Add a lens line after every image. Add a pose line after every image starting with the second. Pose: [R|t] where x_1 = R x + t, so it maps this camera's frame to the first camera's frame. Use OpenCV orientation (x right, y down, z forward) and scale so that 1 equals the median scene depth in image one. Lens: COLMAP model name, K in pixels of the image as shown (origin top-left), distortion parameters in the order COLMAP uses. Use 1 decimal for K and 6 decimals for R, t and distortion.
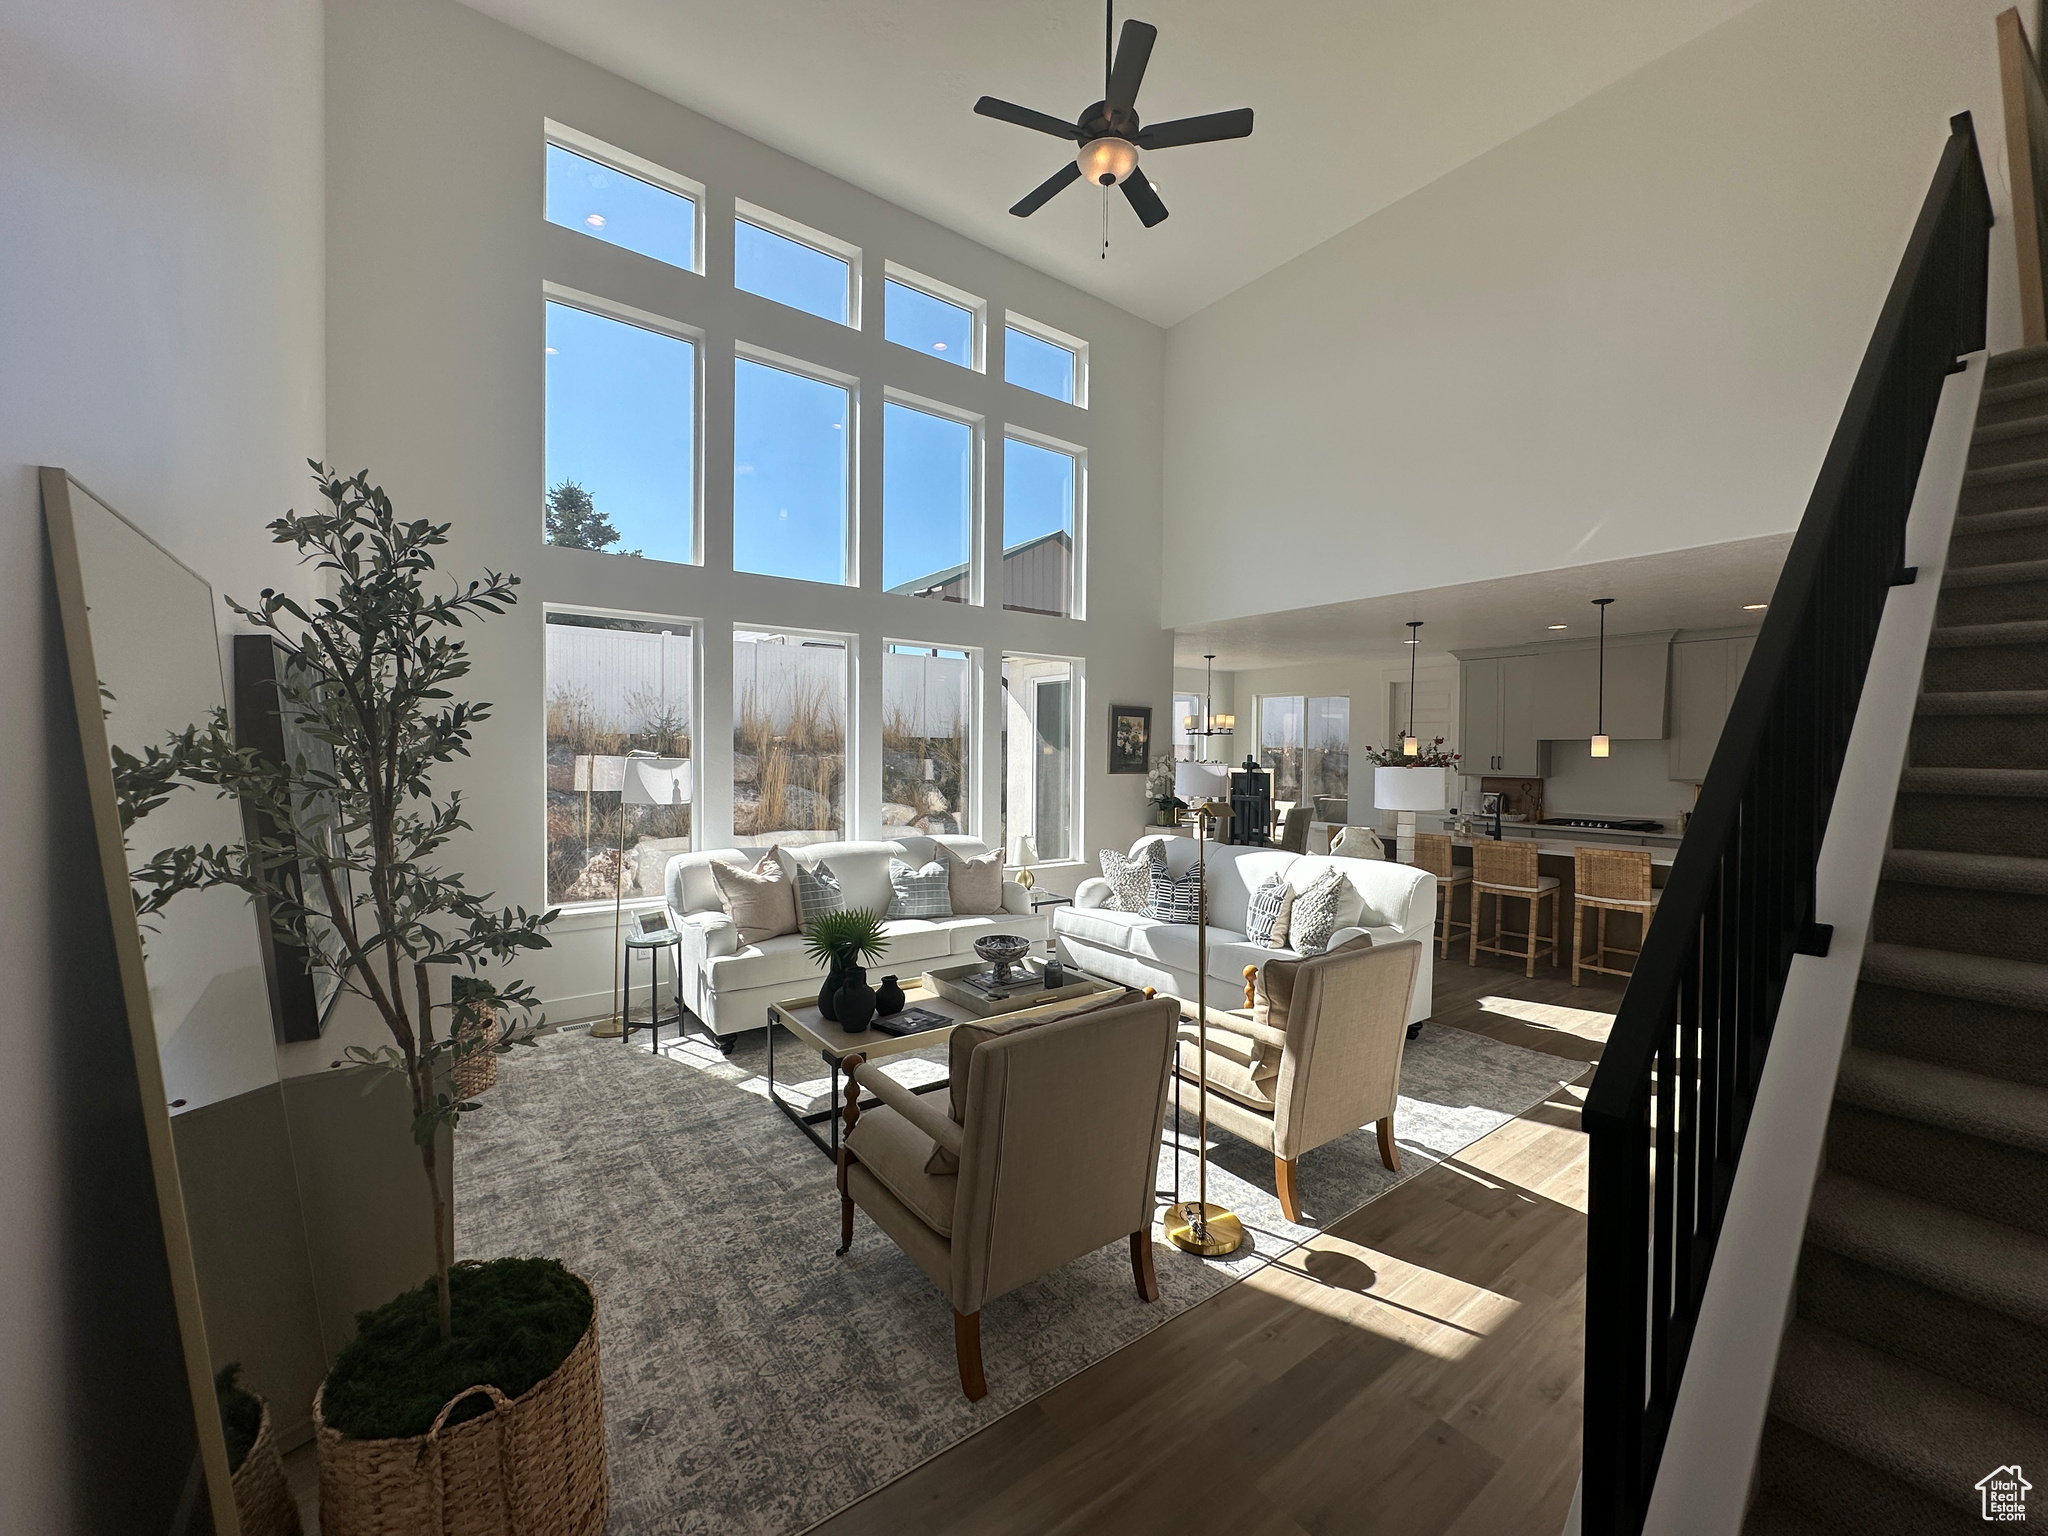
lens RADIAL K [[815.7, 0, 1021.4], [0, 815.7, 770.3], [0, 0, 1]] dist [-0.000171, 0.000361]
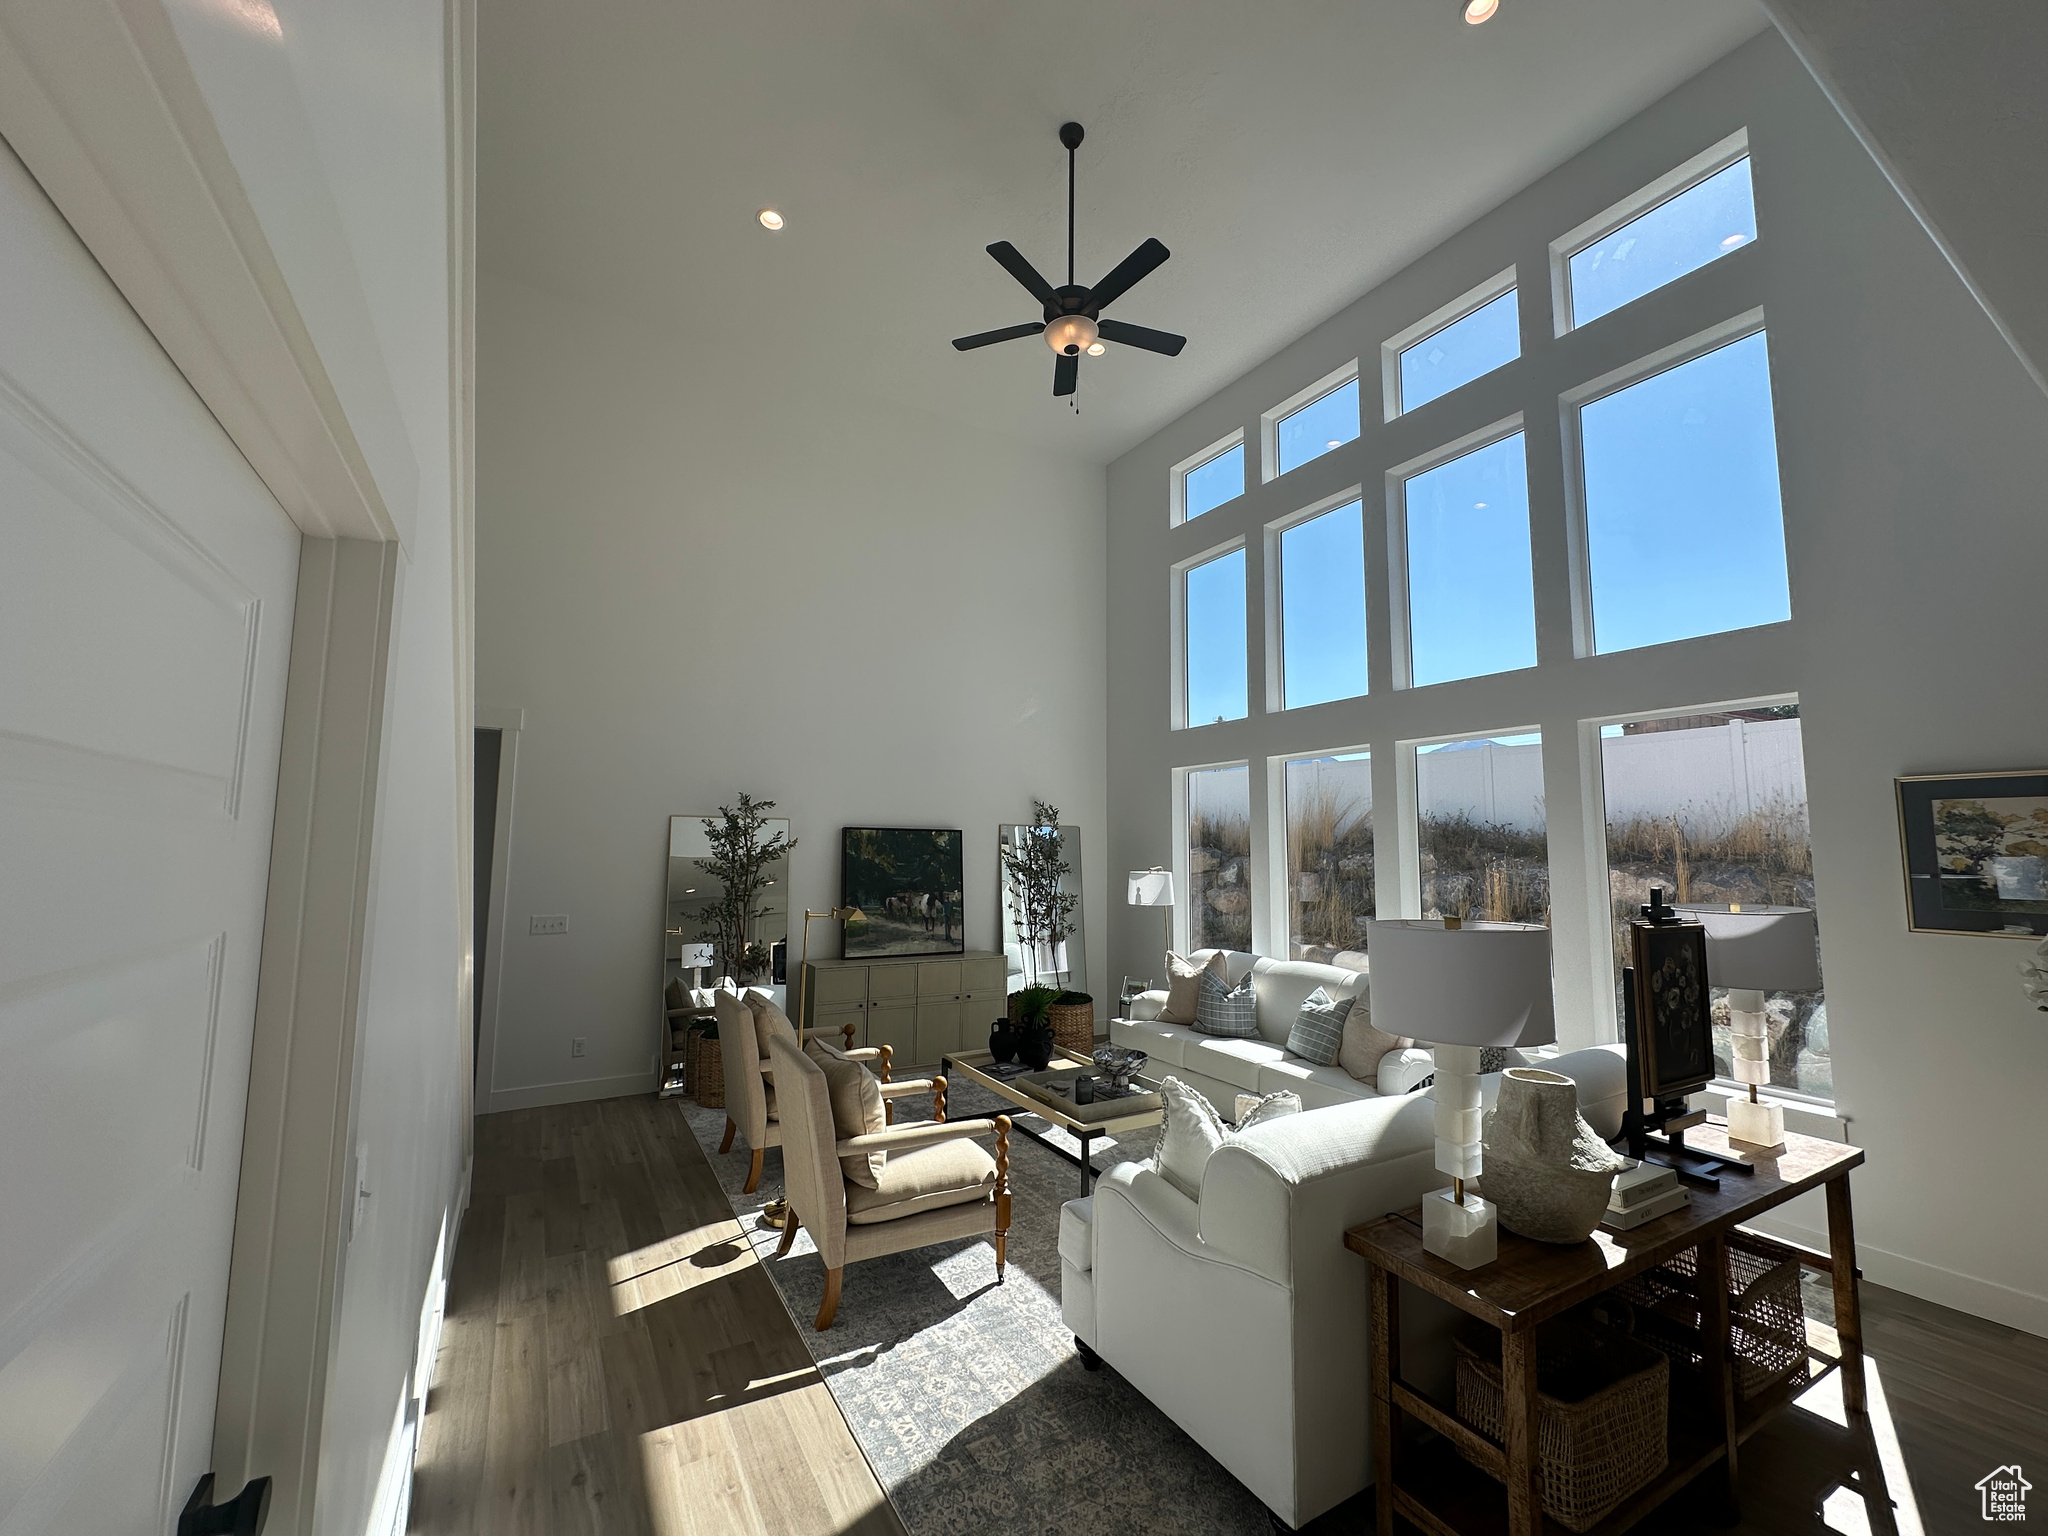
lens RADIAL K [[815.7, 0, 1018.1], [0, 815.7, 767.2], [0, 0, 1]] dist [-0.000171, 0.000361]
pose [[-0.115594, -0.112780, -0.986873, 0.949348], [-0.031611, 0.993448, -0.109829, -0.032622], [0.992793, 0.018501, -0.118402, 0.885192]]
